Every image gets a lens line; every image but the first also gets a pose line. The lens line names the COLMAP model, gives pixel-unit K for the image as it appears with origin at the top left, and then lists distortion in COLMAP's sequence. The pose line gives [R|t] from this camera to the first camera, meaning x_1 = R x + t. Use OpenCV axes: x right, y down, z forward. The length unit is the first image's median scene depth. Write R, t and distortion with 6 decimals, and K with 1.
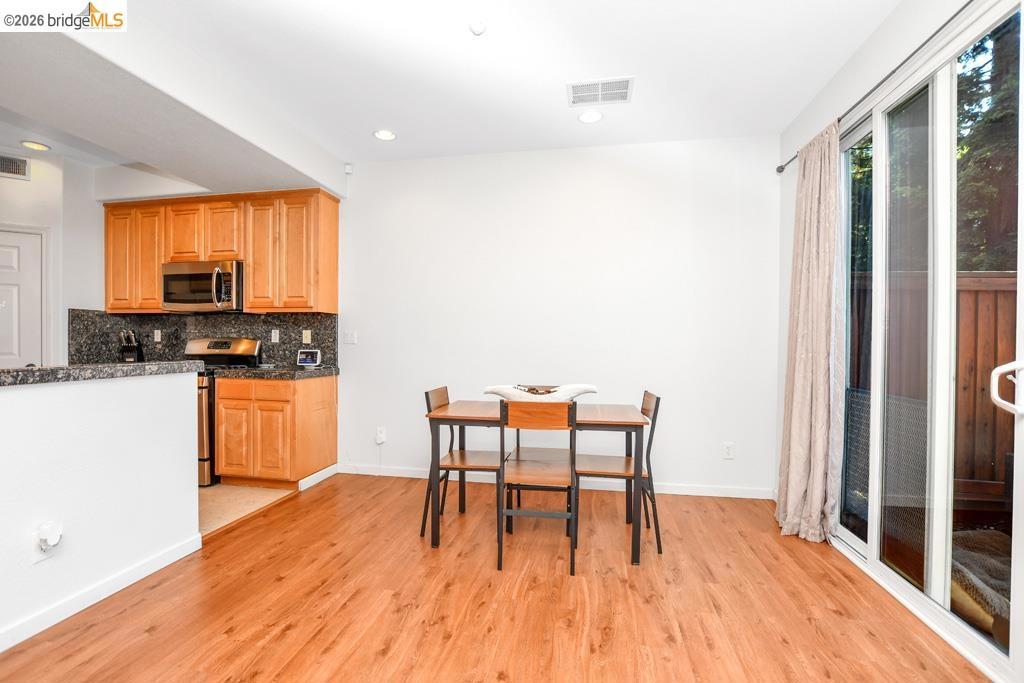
lens RADIAL K [[473.7, 0, 506.9], [0, 473.7, 341.4], [0, 0, 1]] dist [-0.026063, 0.000336]
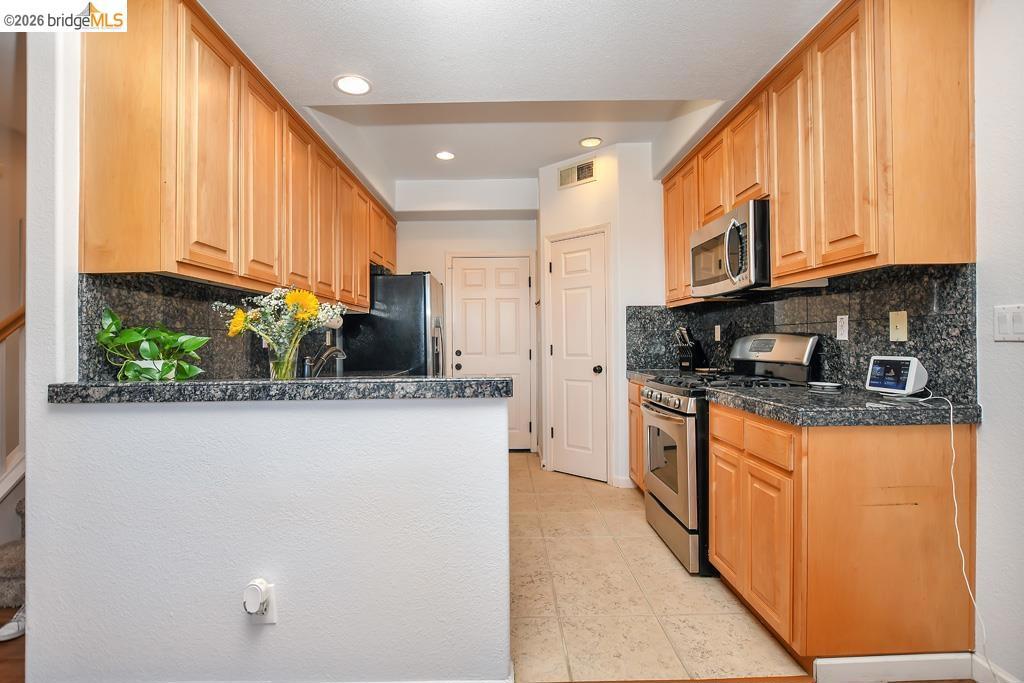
lens RADIAL K [[473.7, 0, 521.5], [0, 473.7, 343.0], [0, 0, 1]] dist [-0.026063, 0.000336]
pose [[0.198849, -0.005966, -0.980012, -0.068832], [0.015471, 0.999876, -0.002948, 0.001549], [0.979908, -0.014575, 0.198916, 0.585576]]
